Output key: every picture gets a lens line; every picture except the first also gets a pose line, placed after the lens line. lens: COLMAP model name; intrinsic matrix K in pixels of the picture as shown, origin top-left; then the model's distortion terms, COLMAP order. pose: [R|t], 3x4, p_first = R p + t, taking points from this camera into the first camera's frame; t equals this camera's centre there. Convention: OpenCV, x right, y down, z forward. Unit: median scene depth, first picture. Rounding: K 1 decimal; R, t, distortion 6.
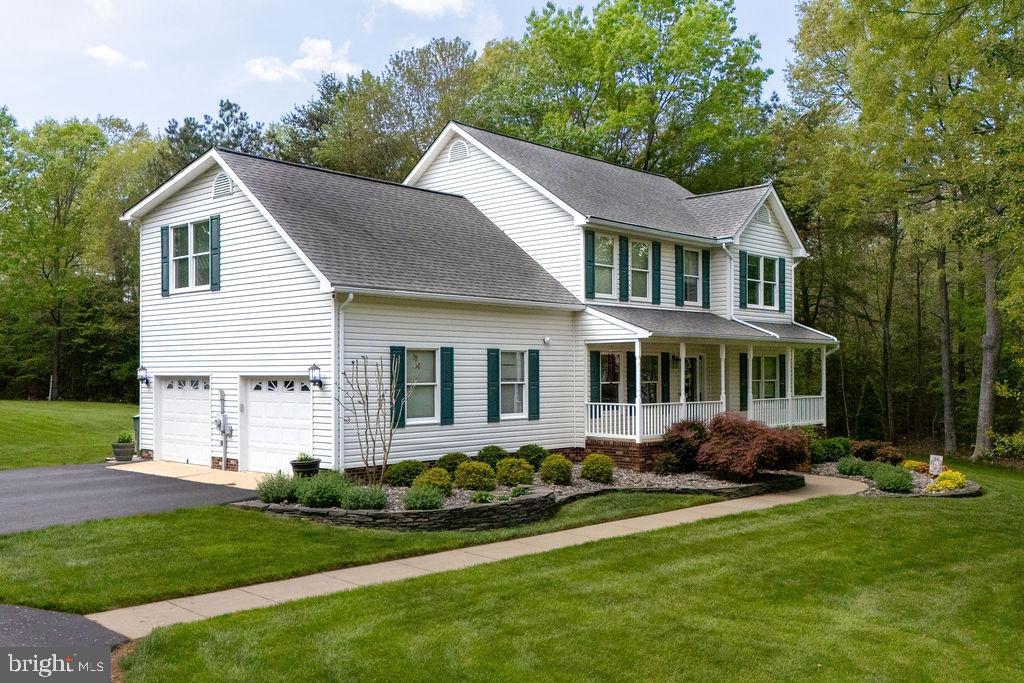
lens RADIAL K [[911.5, 0, 521.8], [0, 911.5, 361.4], [0, 0, 1]] dist [0.110784, -0.130886]
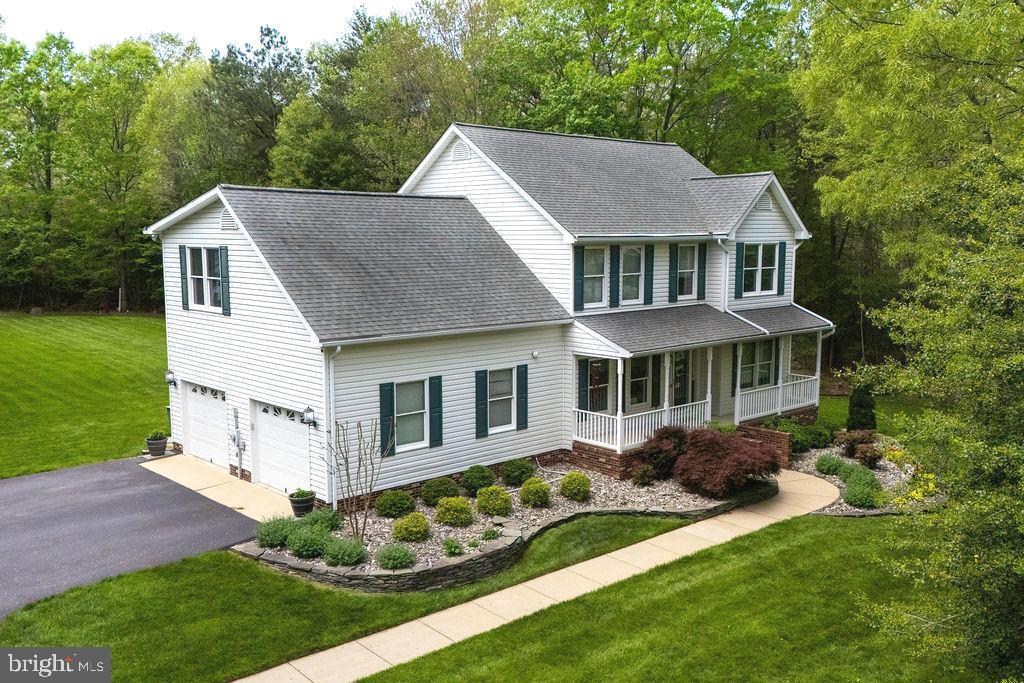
lens RADIAL K [[882.1, 0, 512.0], [0, 882.1, 341.5], [0, 0, 1]] dist [0.127379, -0.179705]
pose [[0.997112, 0.010610, -0.075206, 0.077336], [-0.000479, 0.991055, 0.133456, -0.175100], [0.075950, -0.133034, 0.988197, -0.016928]]
